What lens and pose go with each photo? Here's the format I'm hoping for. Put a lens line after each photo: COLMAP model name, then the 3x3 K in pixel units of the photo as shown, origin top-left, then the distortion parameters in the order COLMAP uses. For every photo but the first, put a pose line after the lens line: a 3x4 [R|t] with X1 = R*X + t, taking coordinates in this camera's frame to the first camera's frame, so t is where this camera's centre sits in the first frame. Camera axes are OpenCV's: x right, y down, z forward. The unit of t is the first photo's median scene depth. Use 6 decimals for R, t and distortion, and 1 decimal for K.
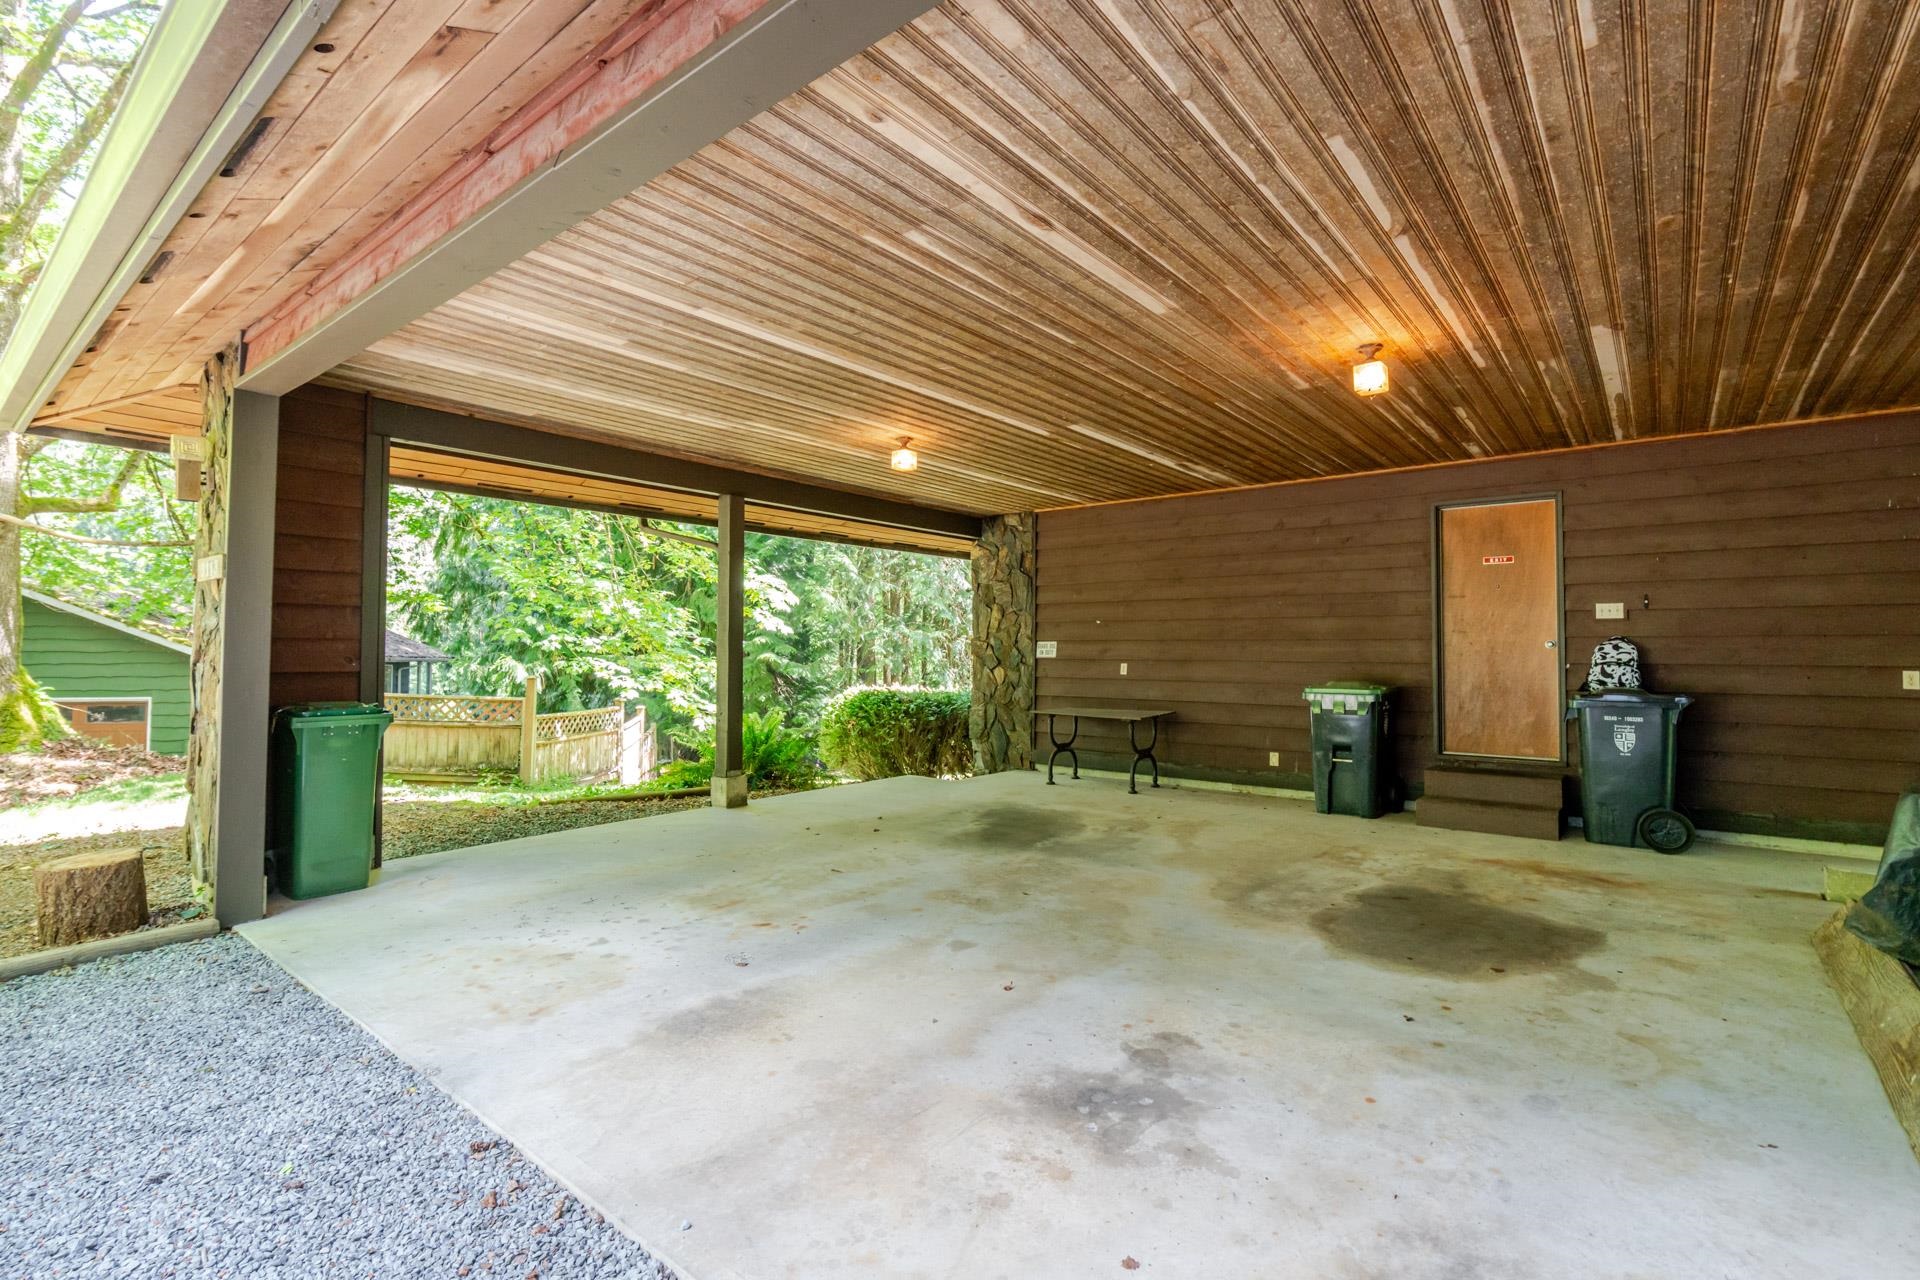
lens RADIAL K [[883.1, 0, 963.1], [0, 883.1, 632.4], [0, 0, 1]] dist [-0.000686, -0.000792]
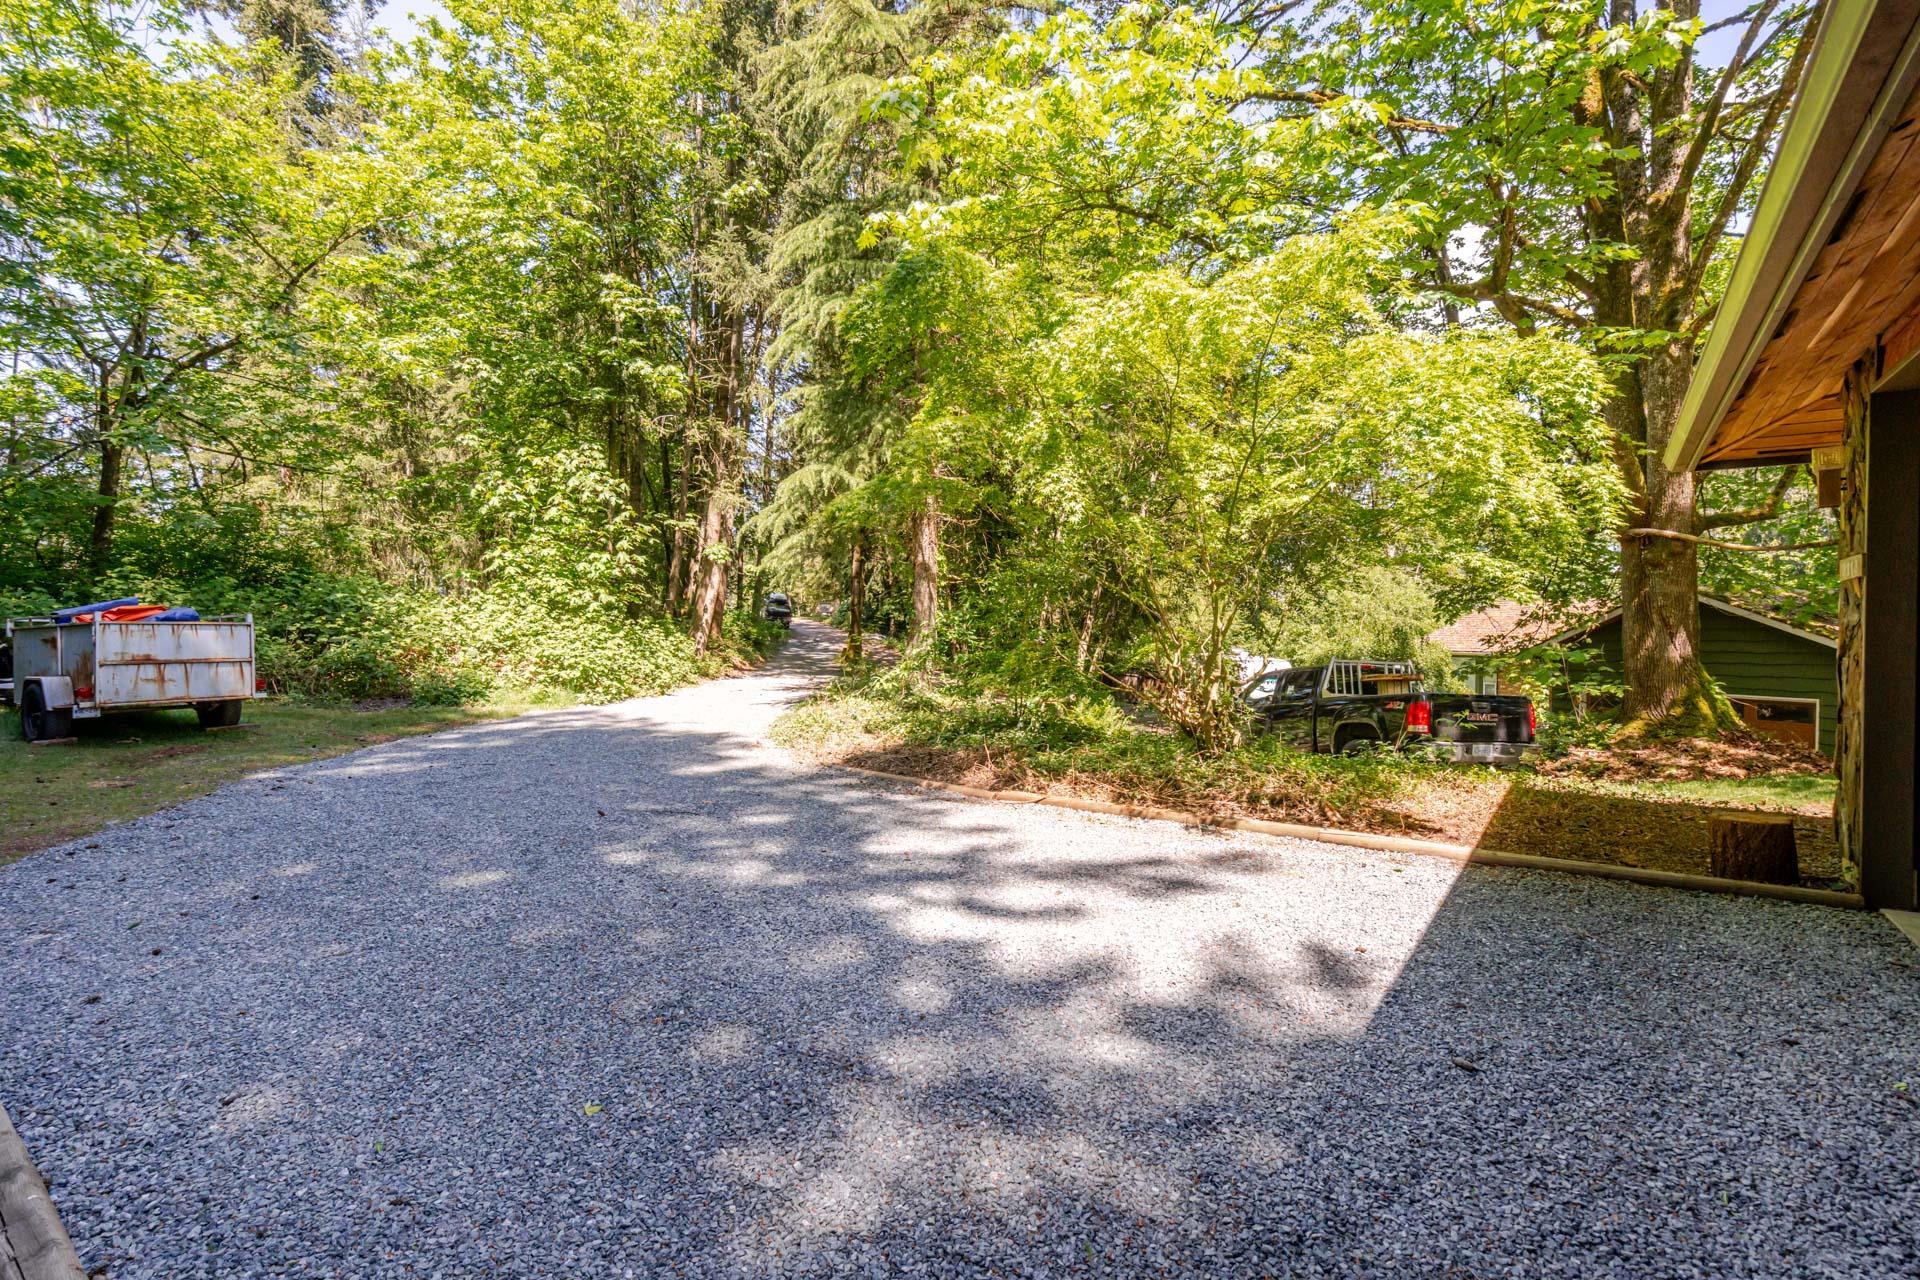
lens RADIAL K [[883.1, 0, 963.1], [0, 883.1, 632.4], [0, 0, 1]] dist [-0.000686, -0.000792]
pose [[0.056147, -0.012203, -0.998348, 0.144815], [0.010209, 0.999880, -0.011647, 0.006784], [0.998370, -0.009538, 0.056265, -0.128155]]
